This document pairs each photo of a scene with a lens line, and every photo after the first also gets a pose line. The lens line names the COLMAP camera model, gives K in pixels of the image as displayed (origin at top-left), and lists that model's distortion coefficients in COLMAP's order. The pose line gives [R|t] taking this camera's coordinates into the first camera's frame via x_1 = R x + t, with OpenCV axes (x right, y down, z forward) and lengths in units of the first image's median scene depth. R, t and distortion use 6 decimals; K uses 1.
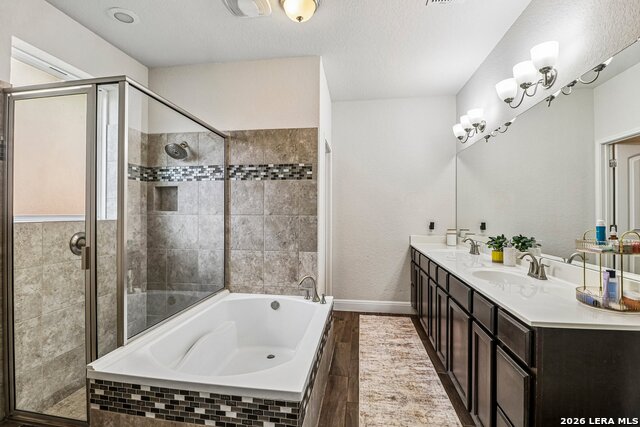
lens RADIAL K [[302.8, 0, 320.0], [0, 302.8, 213.5], [0, 0, 1]] dist [0.000684, 0.000092]
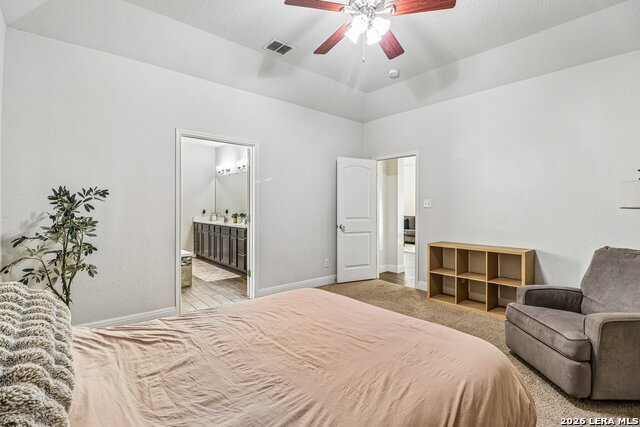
lens RADIAL K [[298.4, 0, 316.0], [0, 298.4, 208.4], [0, 0, 1]] dist [0.001228, -0.015350]
pose [[0.667330, 0.000795, 0.744761, -0.829225], [-0.002834, 0.999995, 0.001471, 0.019681], [-0.744756, -0.003092, 0.667329, -1.195533]]
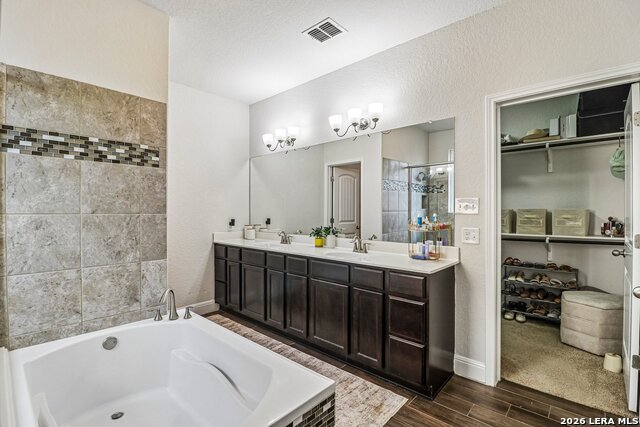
lens RADIAL K [[298.4, 0, 319.1], [0, 298.4, 215.6], [0, 0, 1]] dist [0.001653, -0.013845]
pose [[0.559667, -0.014944, 0.828583, -0.431217], [0.002942, 0.999867, 0.016046, 0.000540], [-0.828713, -0.006543, 0.559636, 0.219300]]
